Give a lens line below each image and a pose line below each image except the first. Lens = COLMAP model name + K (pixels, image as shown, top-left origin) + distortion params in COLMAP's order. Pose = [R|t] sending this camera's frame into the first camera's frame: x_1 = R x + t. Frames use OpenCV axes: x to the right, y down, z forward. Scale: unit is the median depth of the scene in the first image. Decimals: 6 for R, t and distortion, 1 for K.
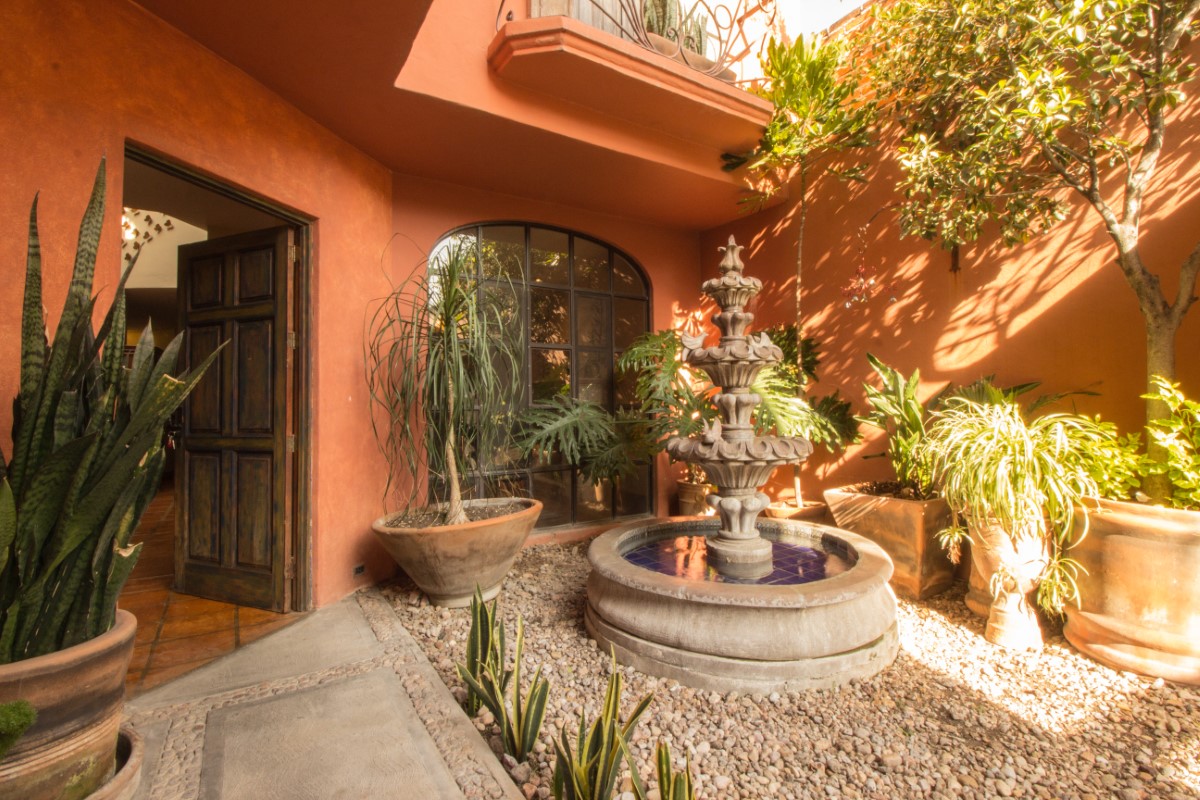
lens RADIAL K [[553.0, 0, 599.0], [0, 553.0, 384.2], [0, 0, 1]] dist [0.001832, -0.013728]
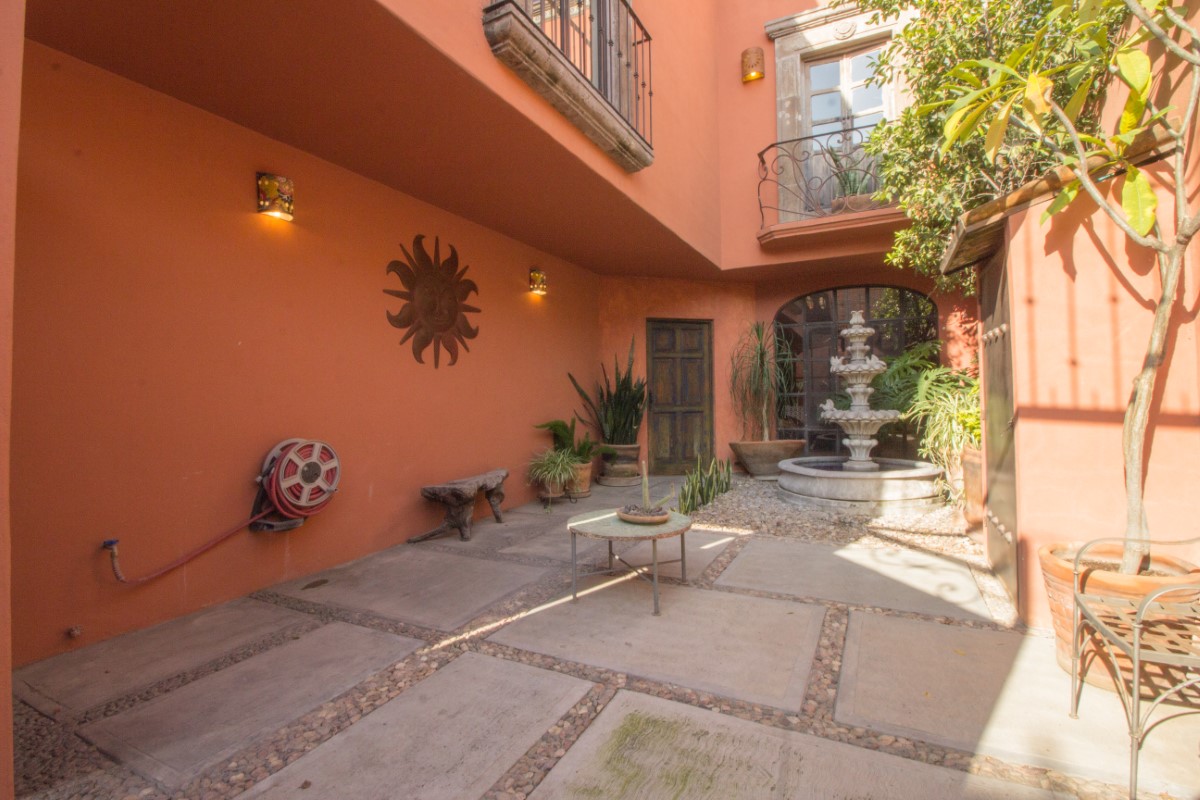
lens RADIAL K [[553.0, 0, 599.0], [0, 553.0, 384.2], [0, 0, 1]] dist [0.001832, -0.013728]
pose [[0.508638, -0.005369, -0.860963, 1.447454], [0.031109, 0.999442, 0.012145, -0.049027], [0.860418, -0.032961, 0.508522, -0.779984]]
